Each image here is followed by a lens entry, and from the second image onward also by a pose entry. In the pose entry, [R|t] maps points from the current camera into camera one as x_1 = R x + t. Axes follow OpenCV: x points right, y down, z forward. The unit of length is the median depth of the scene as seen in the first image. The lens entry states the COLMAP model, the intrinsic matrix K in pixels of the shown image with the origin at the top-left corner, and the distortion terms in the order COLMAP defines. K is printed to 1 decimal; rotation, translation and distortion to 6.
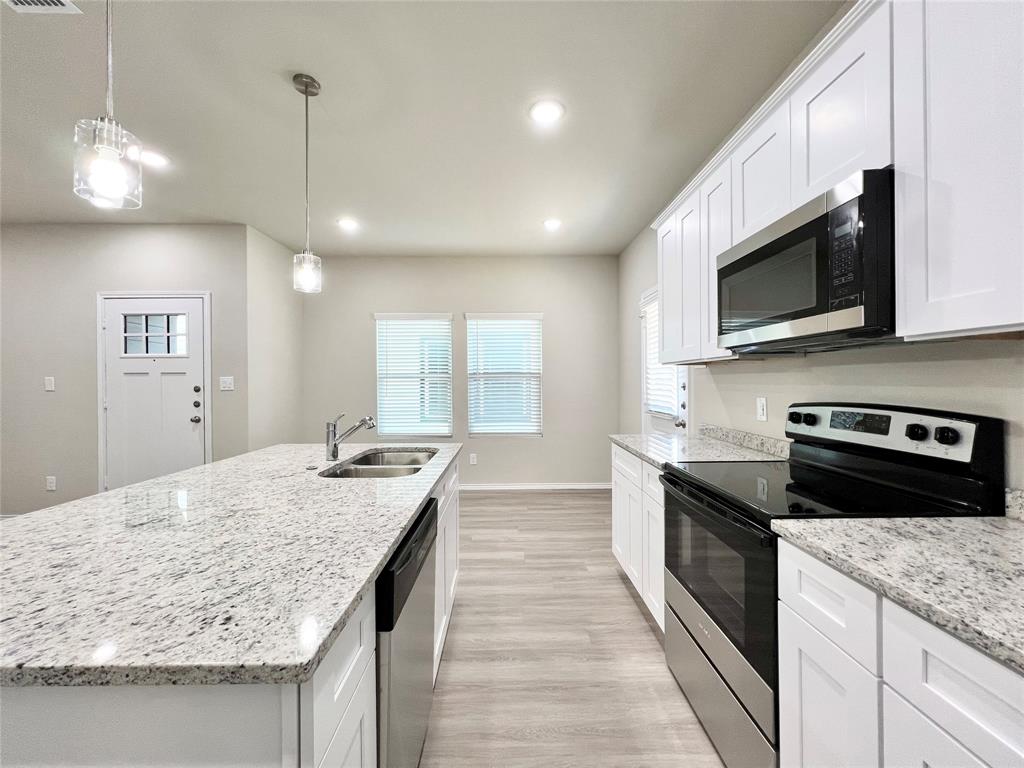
lens RADIAL K [[412.1, 0, 508.4], [0, 412.1, 383.8], [0, 0, 1]] dist [-0.000316, -0.000313]
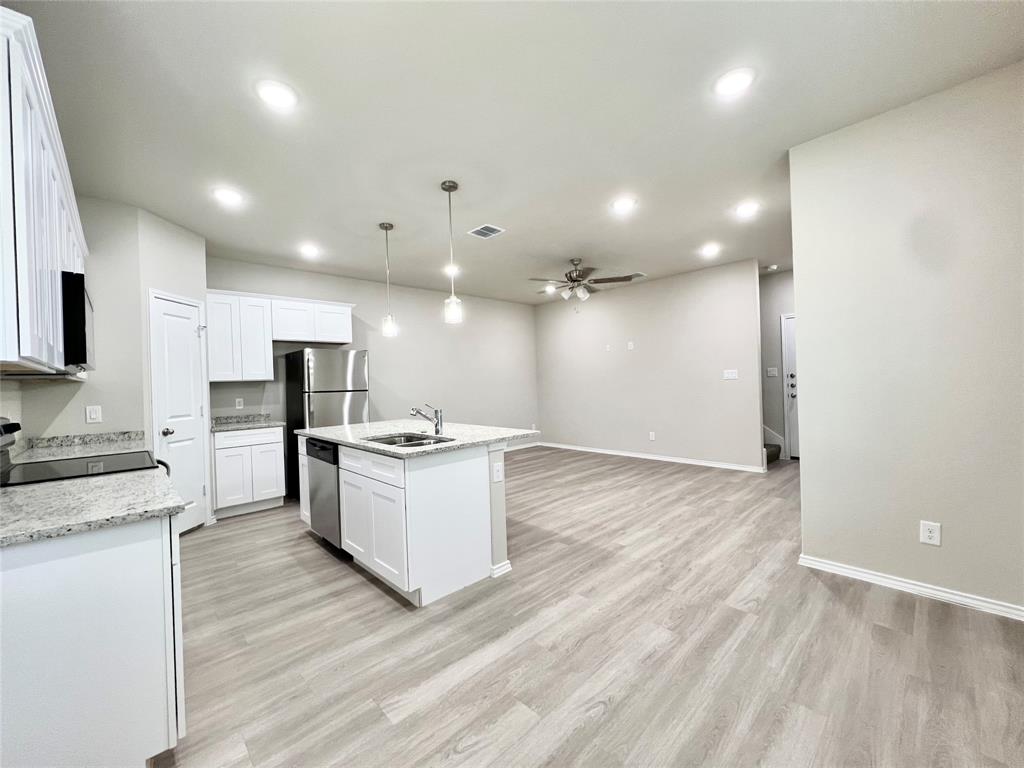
lens RADIAL K [[409.4, 0, 512.6], [0, 409.4, 380.4], [0, 0, 1]] dist [0.001714, 0.000155]
pose [[-0.725152, 0.027121, -0.688055, 0.439912], [0.032078, 0.999470, 0.005589, -0.015046], [0.687841, -0.018018, -0.725637, 2.447930]]
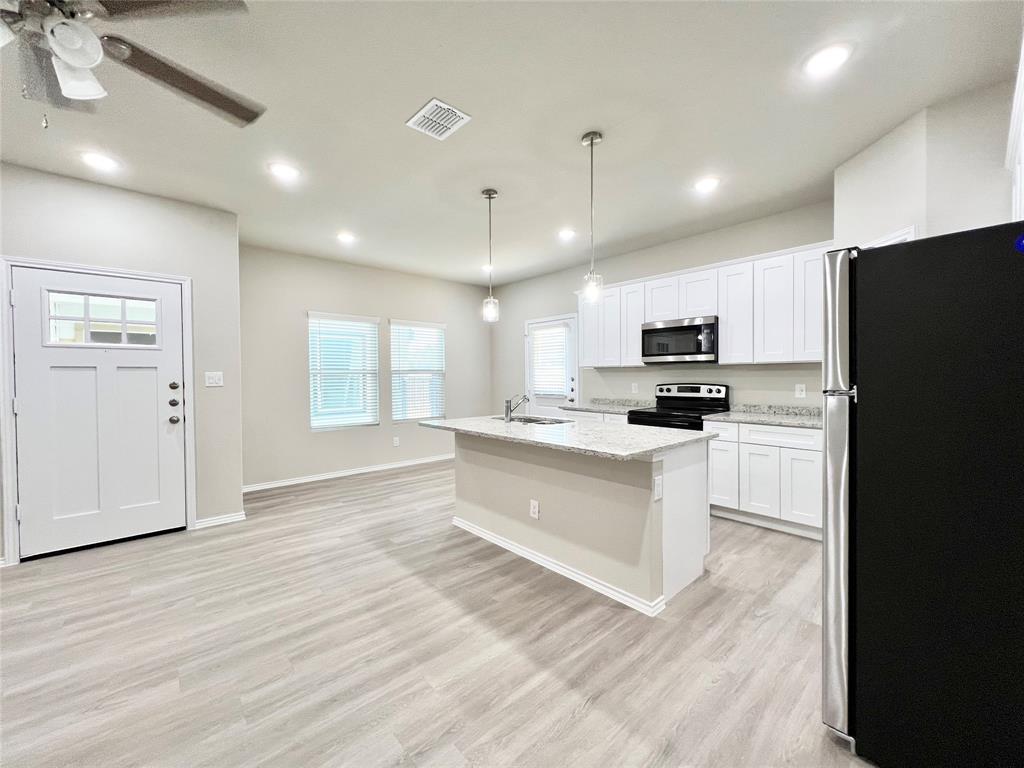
lens RADIAL K [[412.1, 0, 509.2], [0, 412.1, 383.1], [0, 0, 1]] dist [-0.000316, -0.000313]
pose [[0.752678, -0.011946, 0.658280, -1.648871], [0.006775, 0.999923, 0.010399, 0.005897], [-0.658354, -0.003367, 0.752701, -0.301508]]
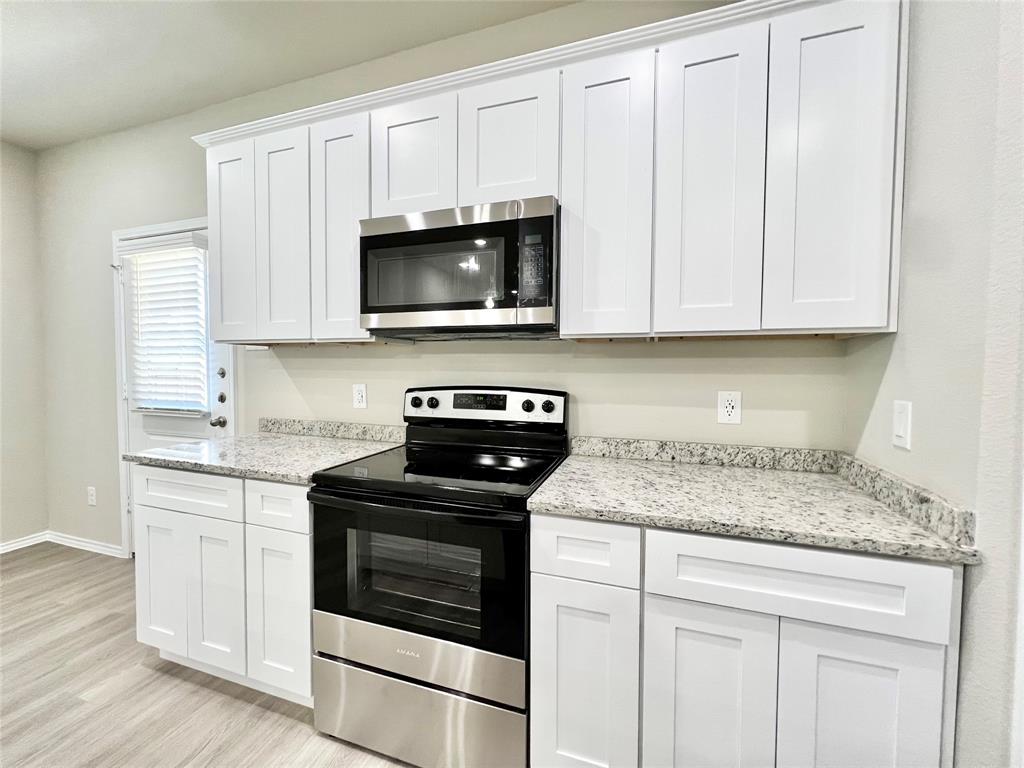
lens RADIAL K [[412.1, 0, 509.4], [0, 412.1, 383.8], [0, 0, 1]] dist [-0.000316, -0.000313]
pose [[0.325038, -0.028259, 0.945279, -0.208146], [-0.003132, 0.999516, 0.030958, 0.002531], [-0.945696, -0.013024, 0.324792, 0.419757]]
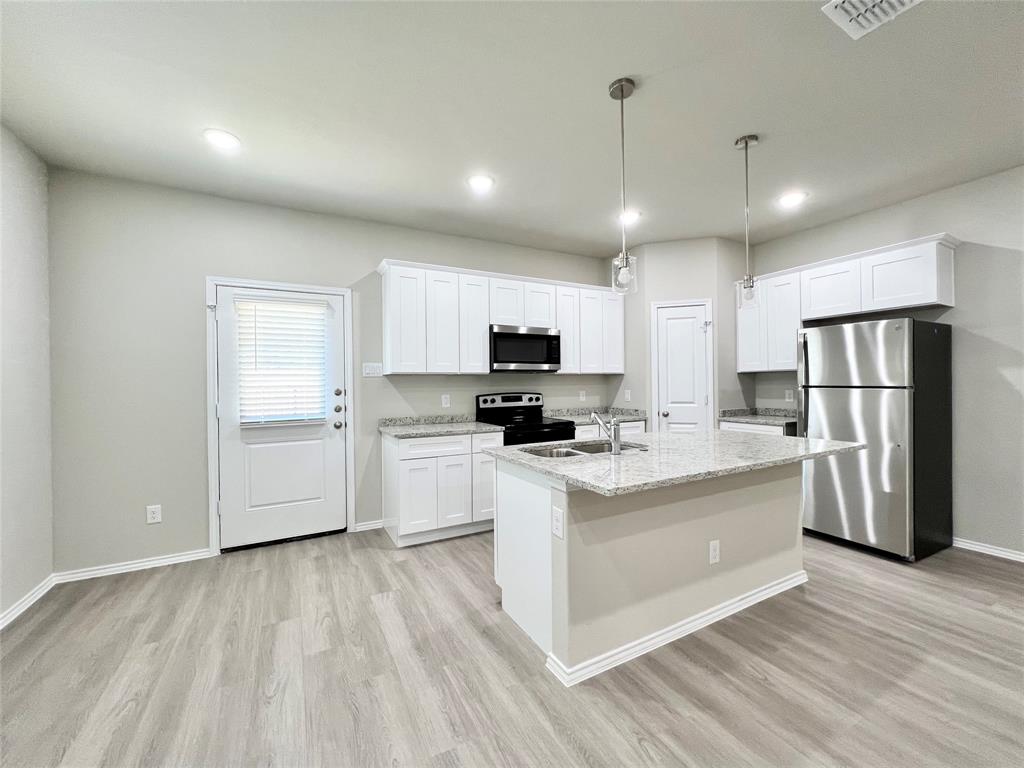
lens RADIAL K [[412.1, 0, 510.6], [0, 412.1, 383.3], [0, 0, 1]] dist [-0.000316, -0.000313]
pose [[-0.469642, 0.012681, 0.882766, -1.355336], [0.020753, 0.999779, -0.003321, -0.006111], [-0.882613, 0.016761, -0.469801, 1.884565]]
